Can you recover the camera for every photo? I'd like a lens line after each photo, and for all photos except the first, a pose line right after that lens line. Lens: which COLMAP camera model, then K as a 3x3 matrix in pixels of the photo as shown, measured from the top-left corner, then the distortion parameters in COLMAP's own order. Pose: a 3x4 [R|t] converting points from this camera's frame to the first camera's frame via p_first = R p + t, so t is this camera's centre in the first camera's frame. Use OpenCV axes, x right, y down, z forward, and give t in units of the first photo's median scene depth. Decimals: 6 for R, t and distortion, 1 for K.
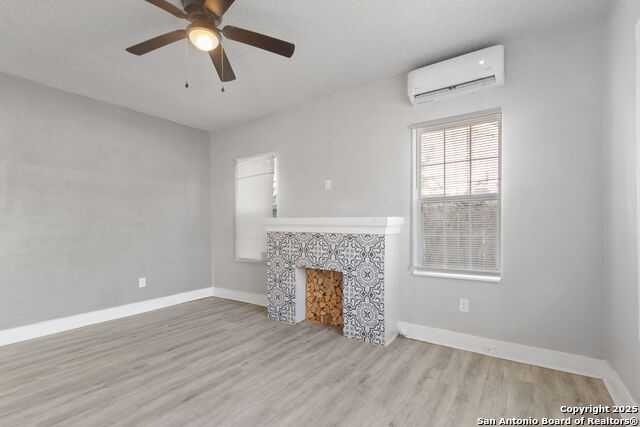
lens RADIAL K [[297.0, 0, 326.2], [0, 297.0, 226.4], [0, 0, 1]] dist [0.006647, -0.001778]
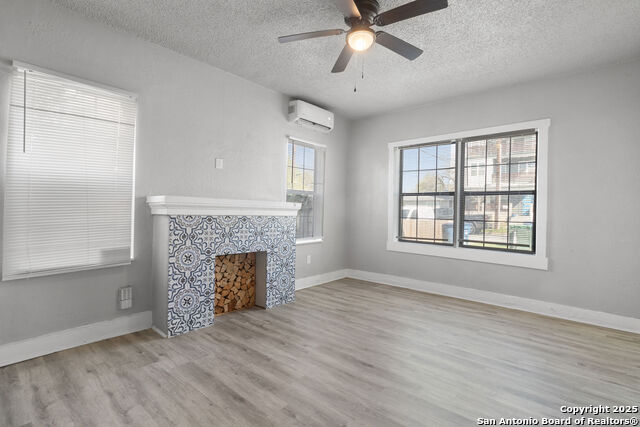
lens RADIAL K [[297.0, 0, 317.6], [0, 297.0, 213.4], [0, 0, 1]] dist [0.006647, -0.001778]
pose [[0.141509, -0.005564, 0.989921, -1.014592], [-0.009935, 0.999926, 0.007040, 0.005526], [-0.989887, -0.010831, 0.141443, 0.664644]]
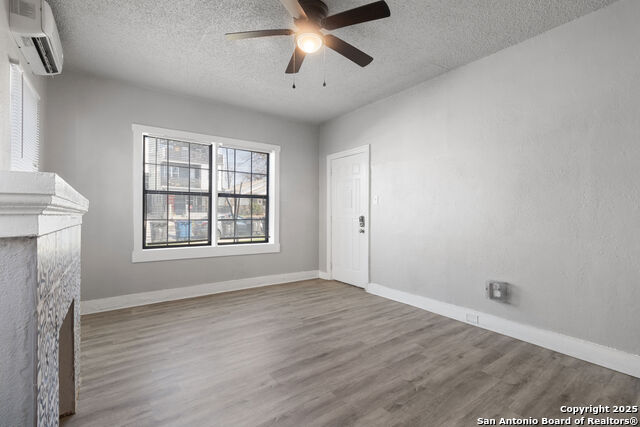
lens RADIAL K [[297.0, 0, 315.4], [0, 297.0, 213.5], [0, 0, 1]] dist [0.006647, -0.001778]
pose [[-0.930256, 0.000256, 0.366911, -0.557861], [0.002837, 0.999975, 0.006494, 0.002016], [-0.366900, 0.007082, -0.930233, 1.359068]]
